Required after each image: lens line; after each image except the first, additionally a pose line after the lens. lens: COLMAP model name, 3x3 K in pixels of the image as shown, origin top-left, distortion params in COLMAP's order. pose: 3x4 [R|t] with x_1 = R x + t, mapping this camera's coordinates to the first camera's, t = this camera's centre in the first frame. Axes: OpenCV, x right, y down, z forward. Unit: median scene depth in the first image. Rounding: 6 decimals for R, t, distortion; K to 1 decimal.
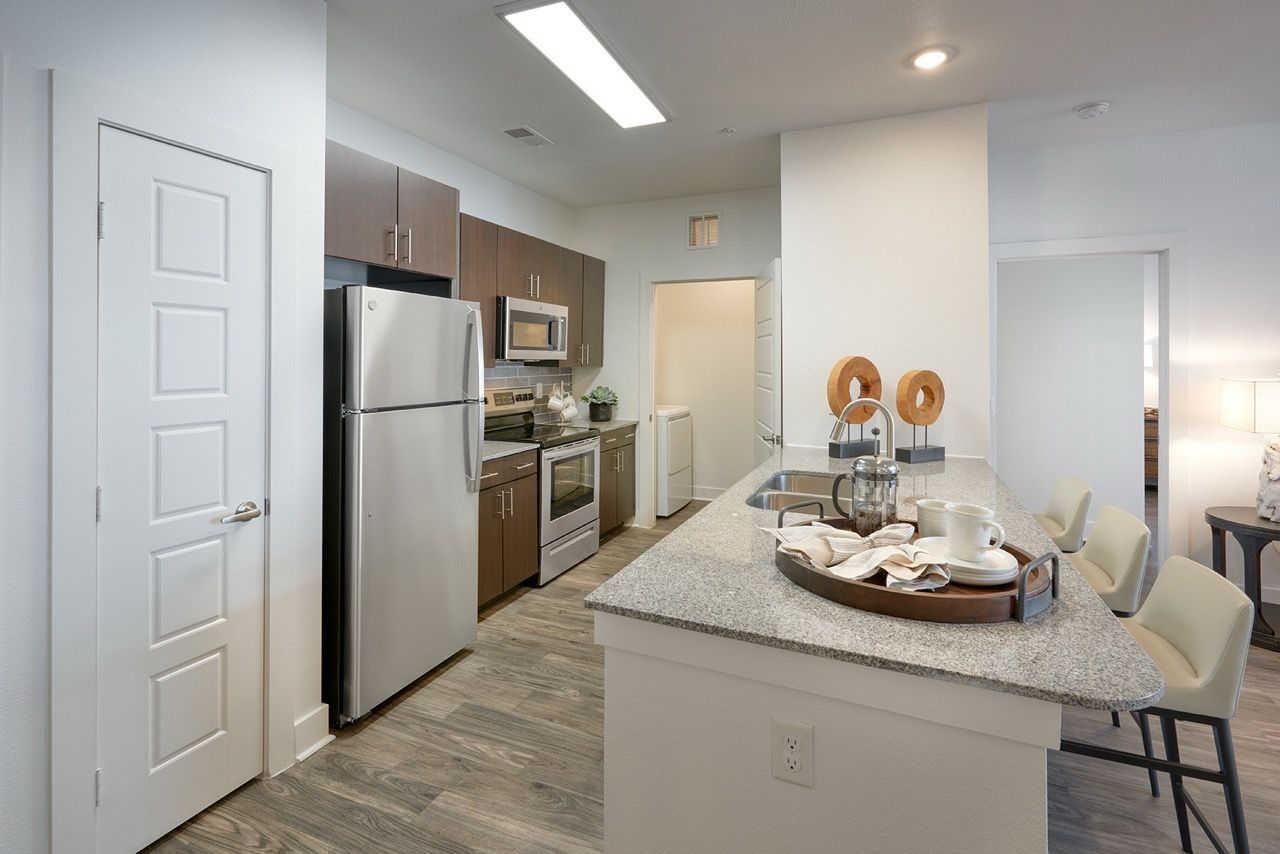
lens RADIAL K [[601.8, 0, 640.0], [0, 601.8, 427.0], [0, 0, 1]] dist [-0.001805, -0.000746]
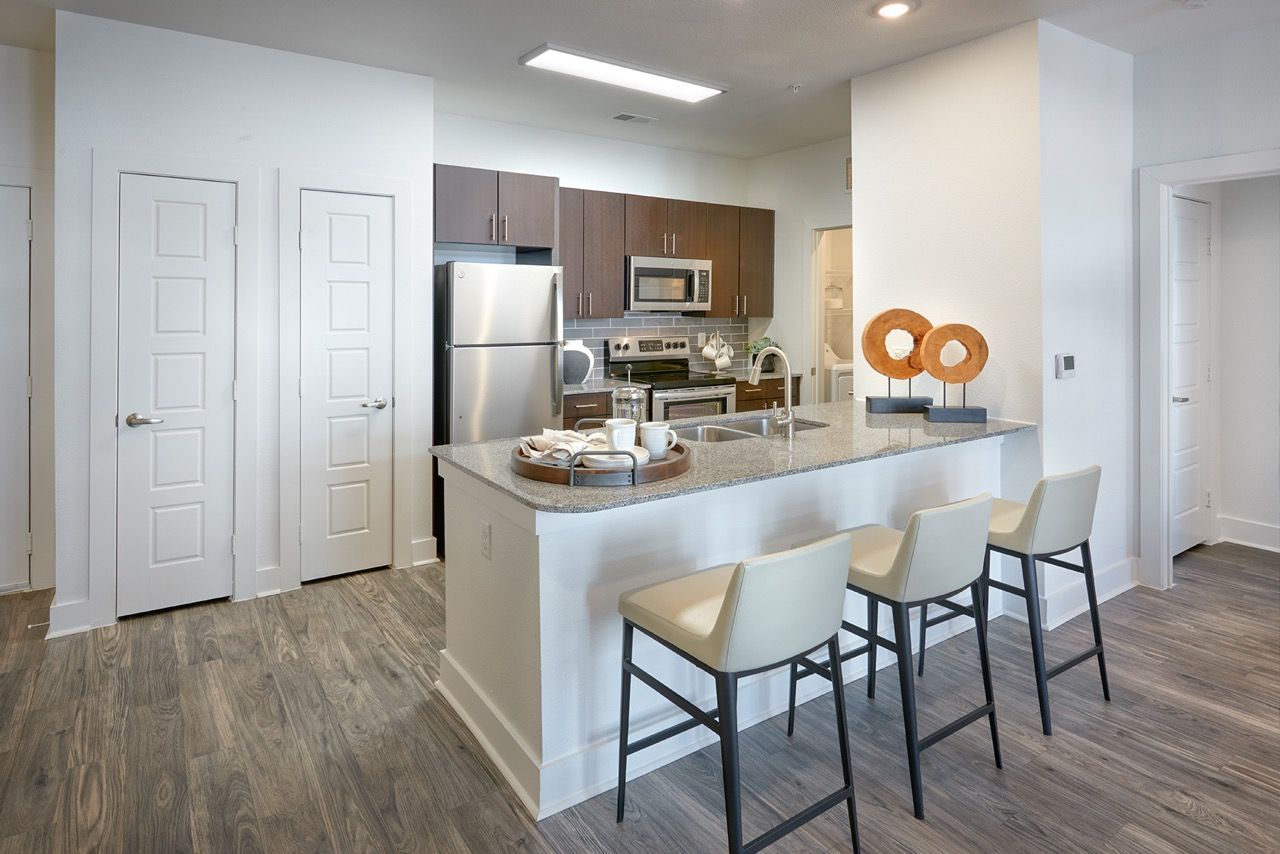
lens RADIAL K [[713.6, 0, 640.0], [0, 713.6, 427.0], [0, 0, 1]] dist [-0.005547, -0.000870]
pose [[0.847904, 0.086402, -0.523061, 0.531178], [-0.058618, 0.995860, 0.069479, 0.014408], [0.526899, -0.028251, 0.849458, -0.163605]]
